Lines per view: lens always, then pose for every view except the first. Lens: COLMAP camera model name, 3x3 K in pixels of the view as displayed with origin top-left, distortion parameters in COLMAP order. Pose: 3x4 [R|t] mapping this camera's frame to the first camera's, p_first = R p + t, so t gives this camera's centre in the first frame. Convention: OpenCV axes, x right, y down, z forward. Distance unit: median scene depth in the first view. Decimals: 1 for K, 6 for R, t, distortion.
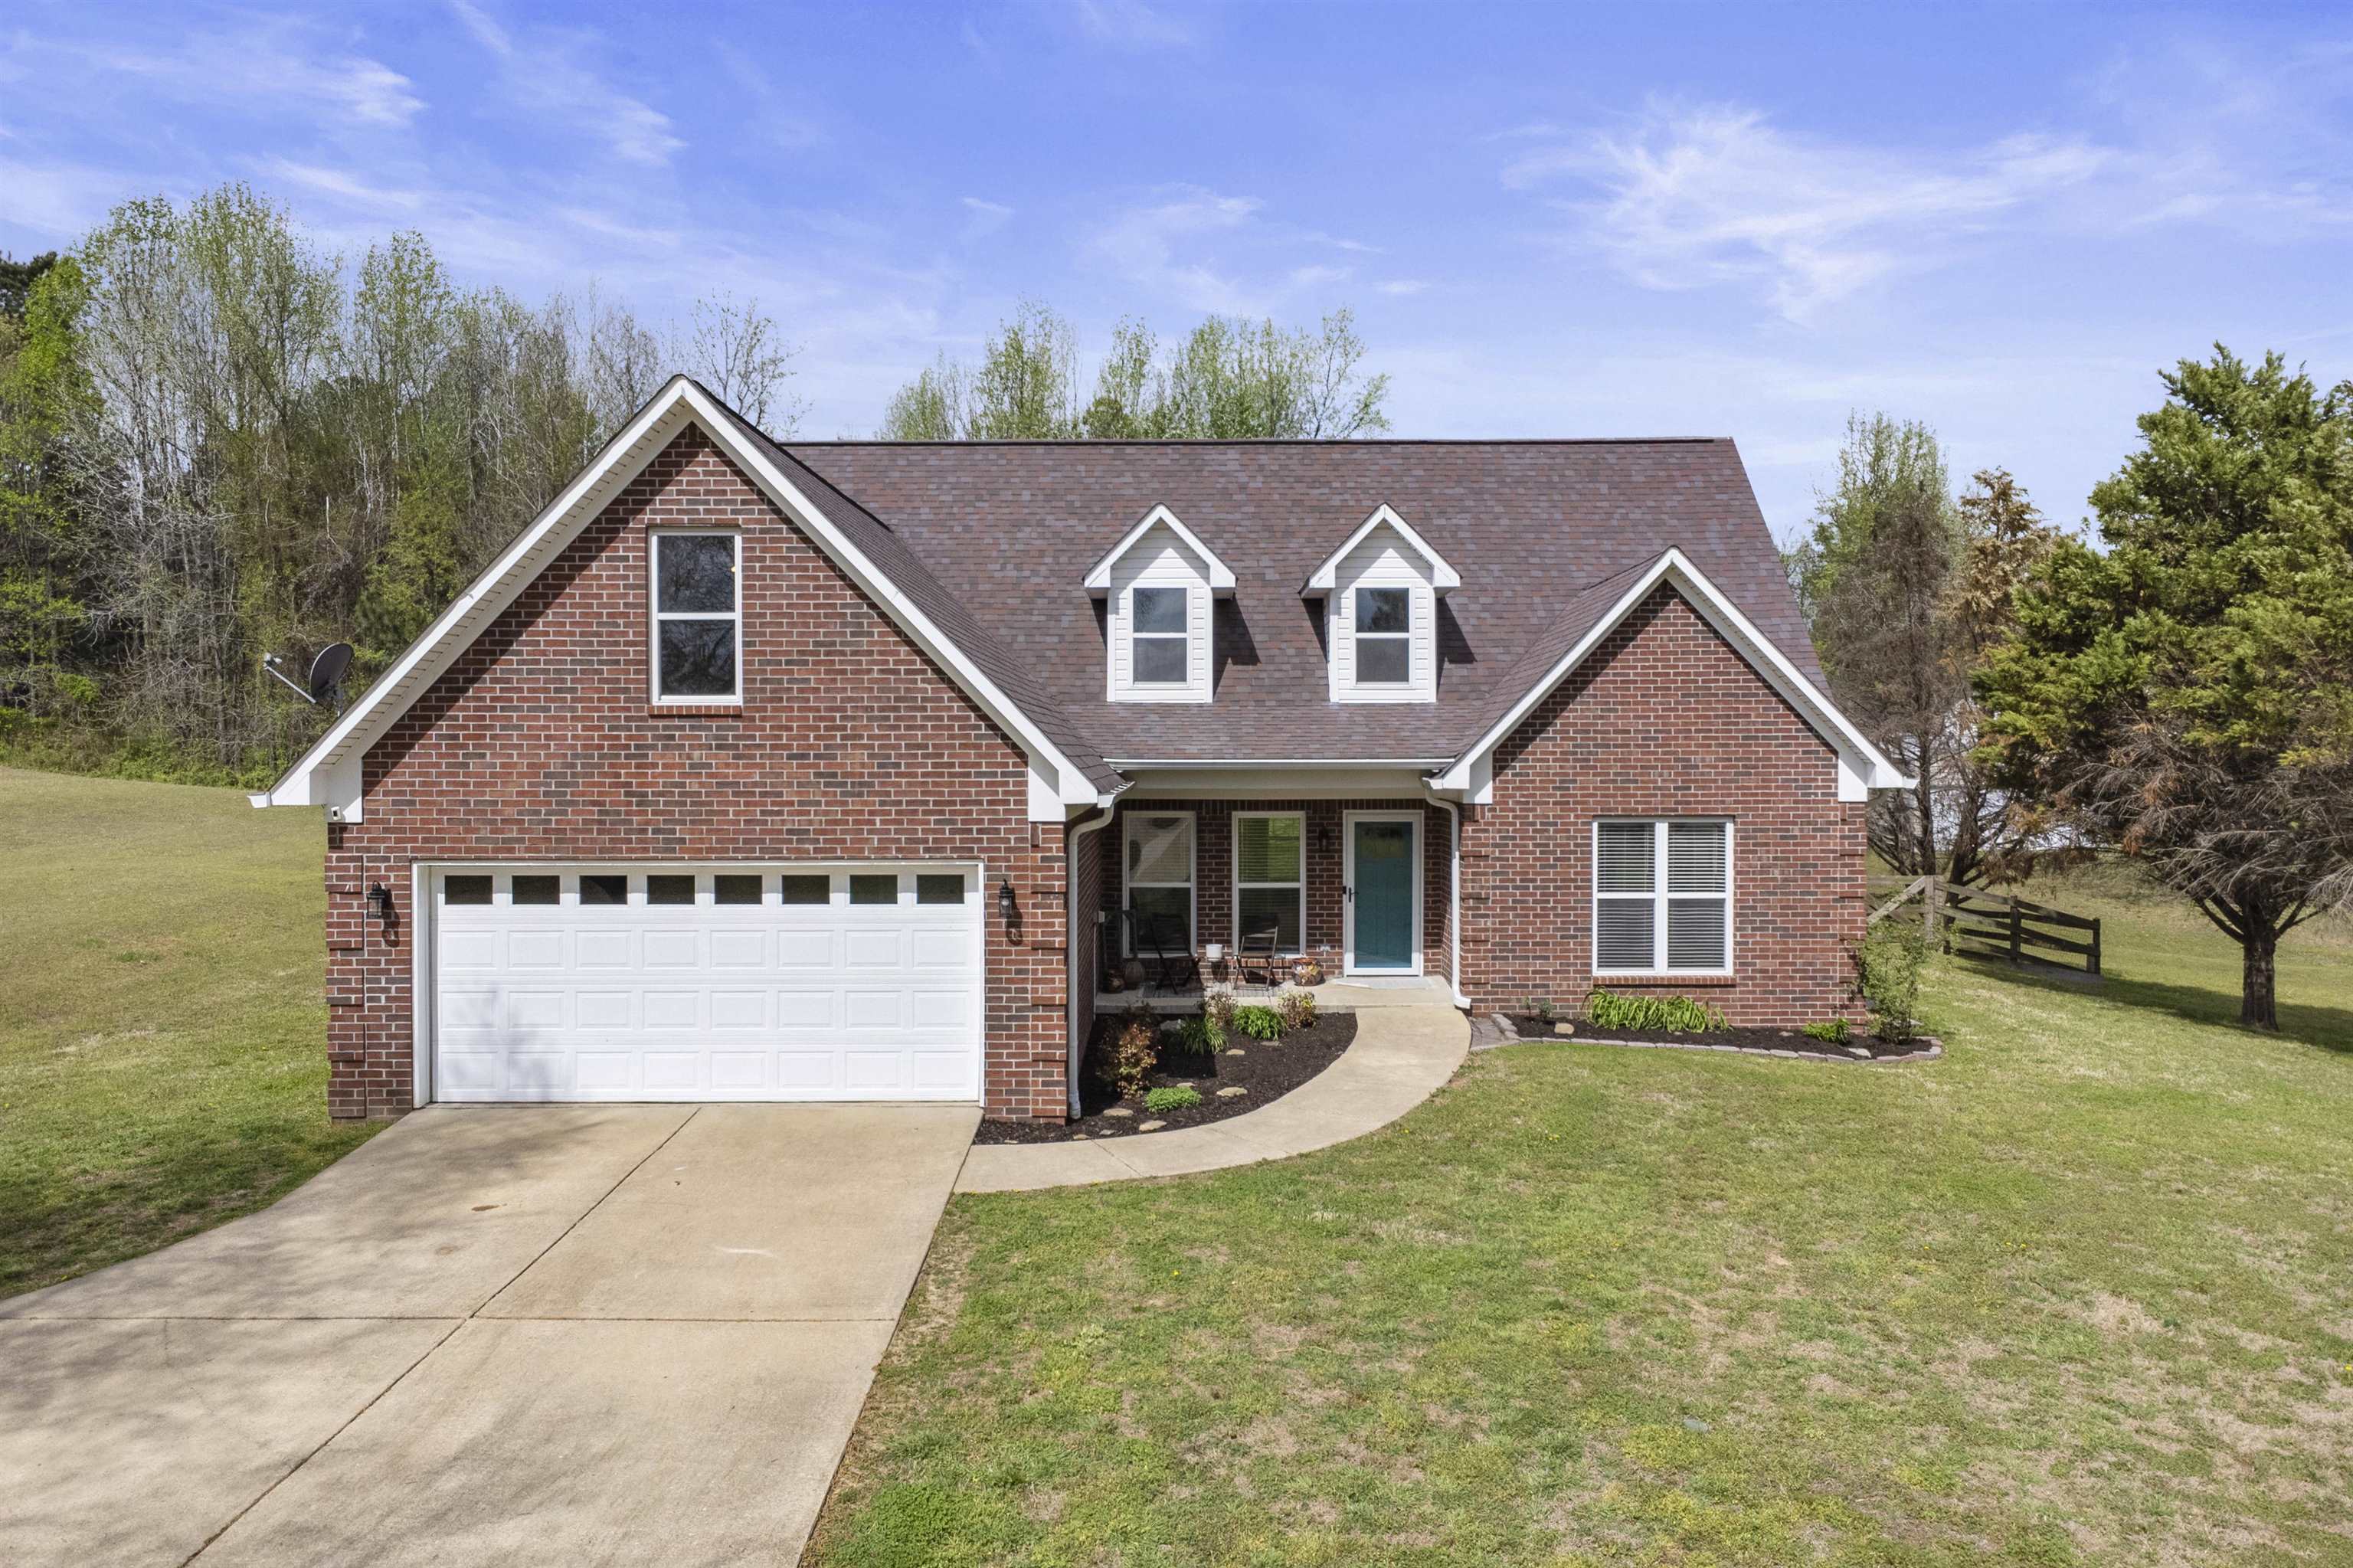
lens RADIAL K [[1709.8, 0, 1177.7], [0, 1709.8, 788.5], [0, 0, 1]] dist [-0.005340, 0.000931]
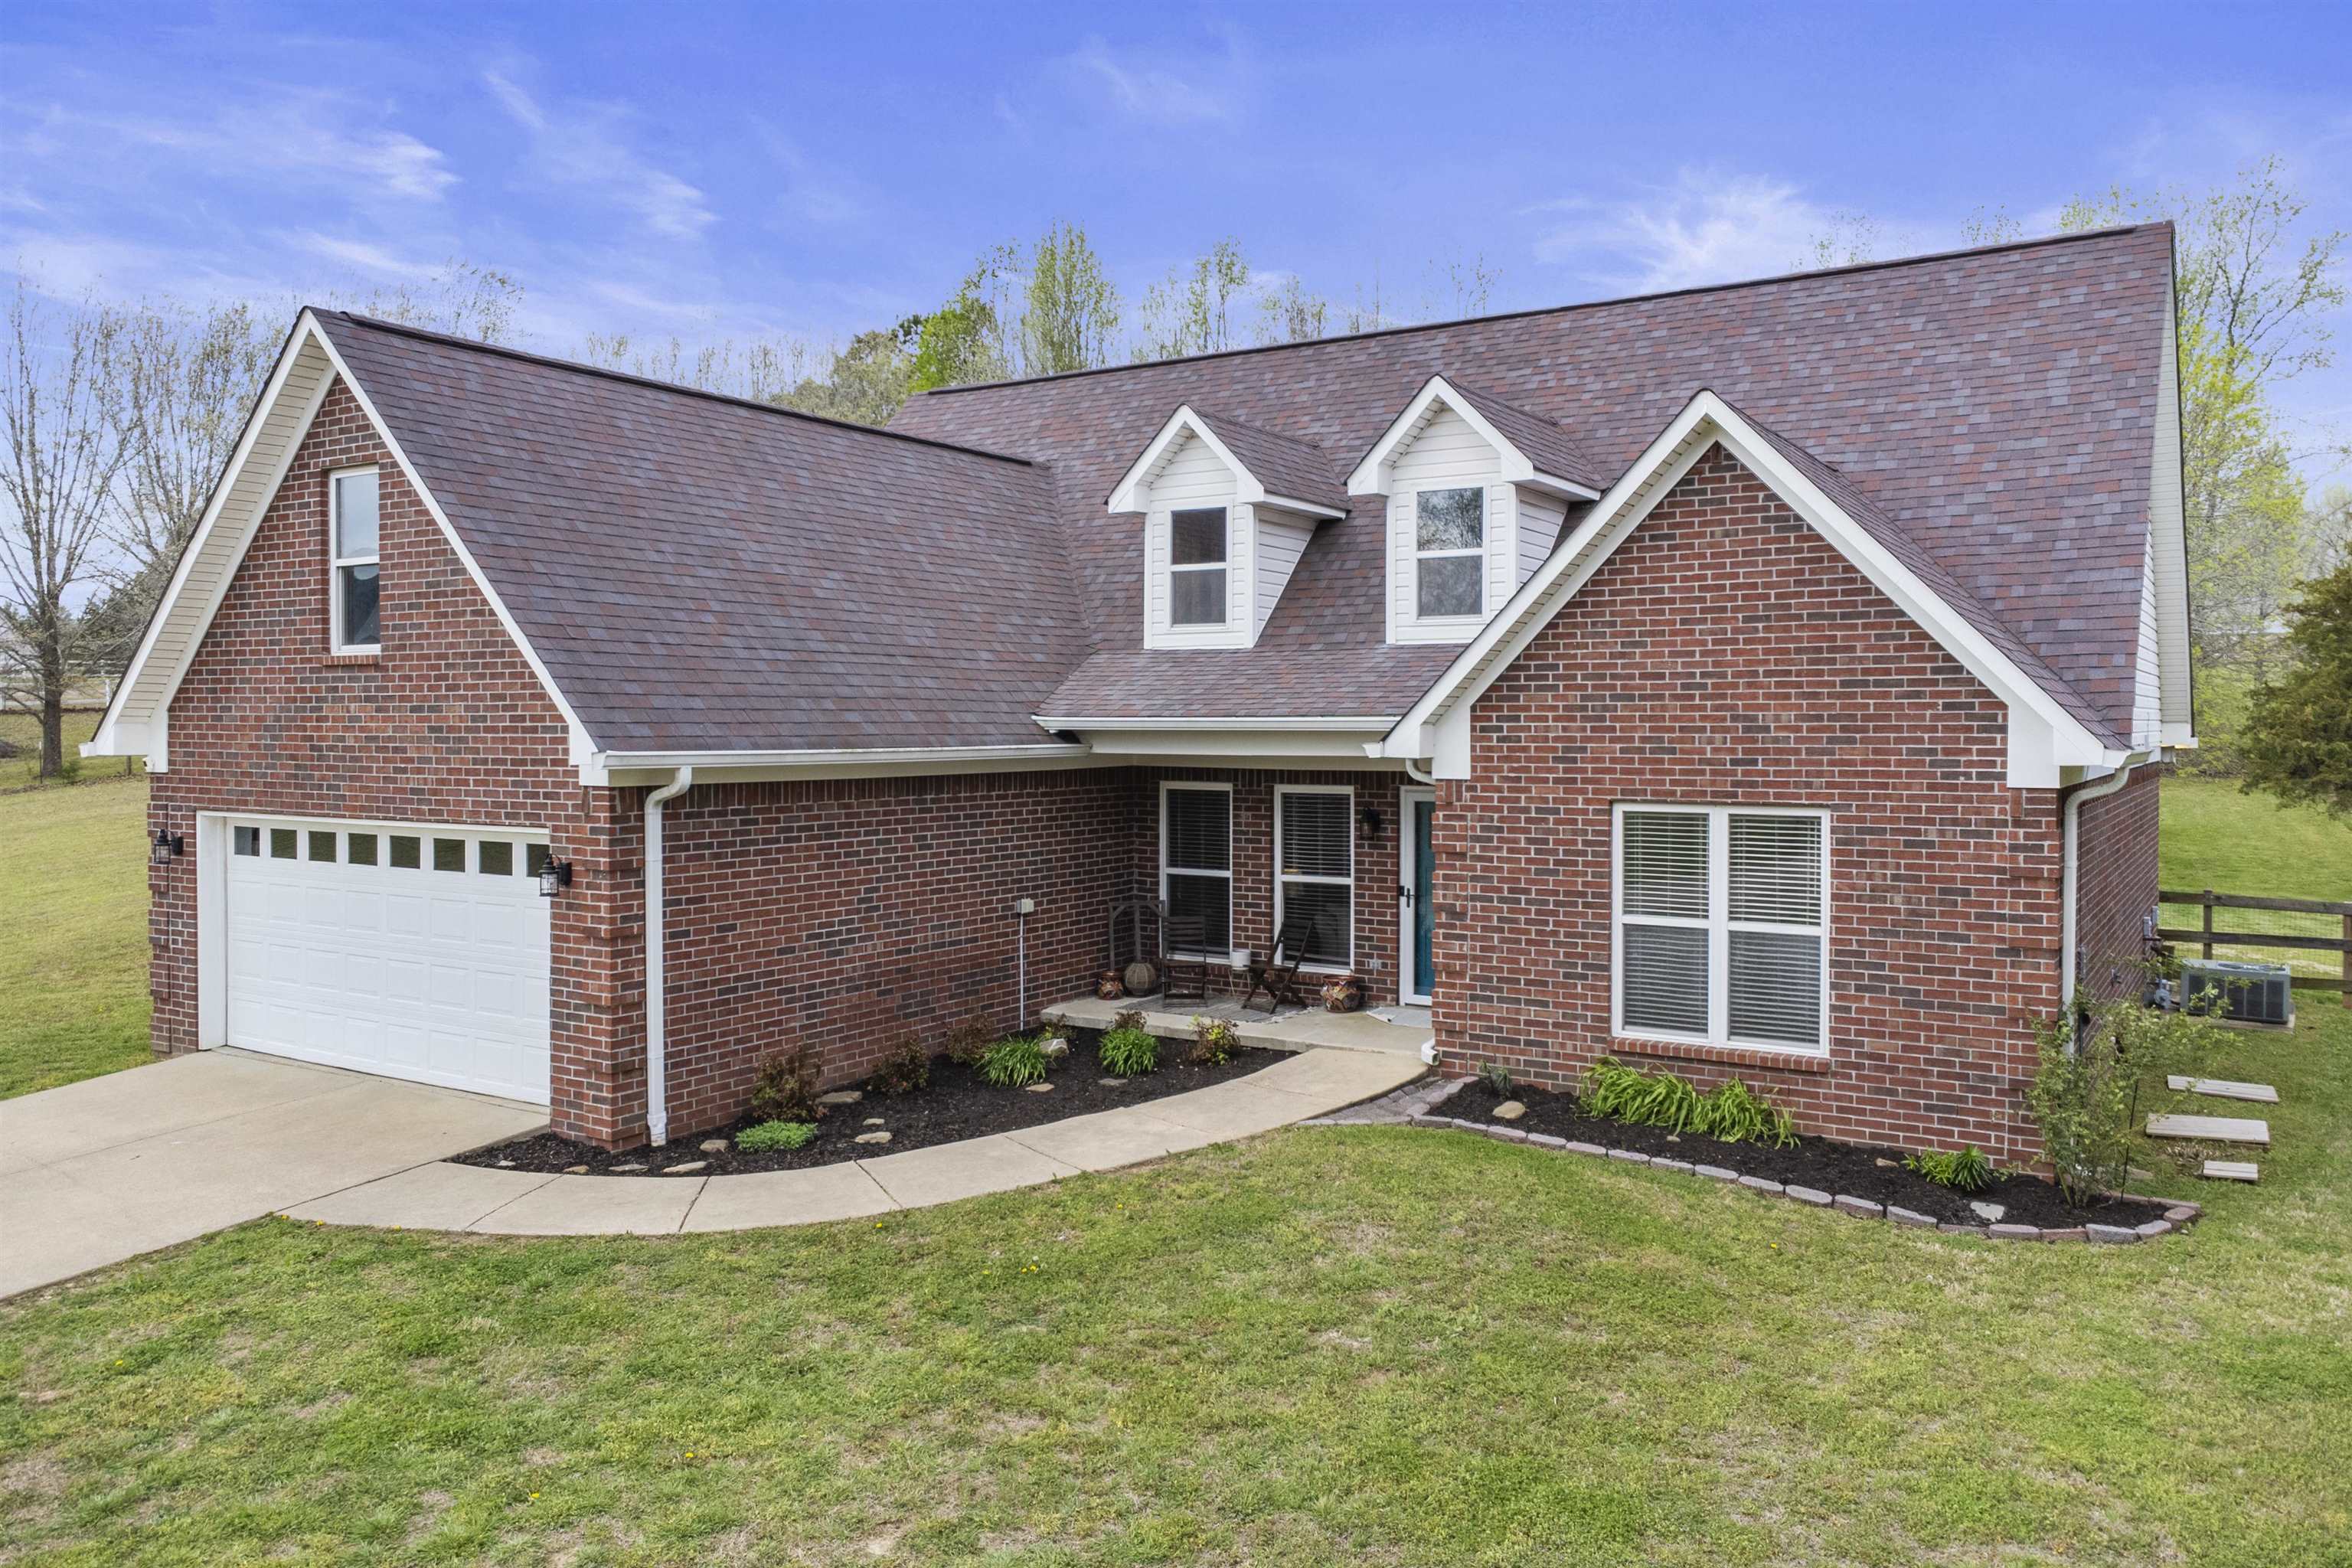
lens RADIAL K [[1709.0, 0, 1175.8], [0, 1709.0, 765.6], [0, 0, 1]] dist [-0.005340, 0.000931]
pose [[0.844916, 0.016042, -0.534658, 0.458910], [-0.013759, 0.999871, 0.008258, -0.001202], [0.534722, 0.000379, 0.845028, 0.336073]]
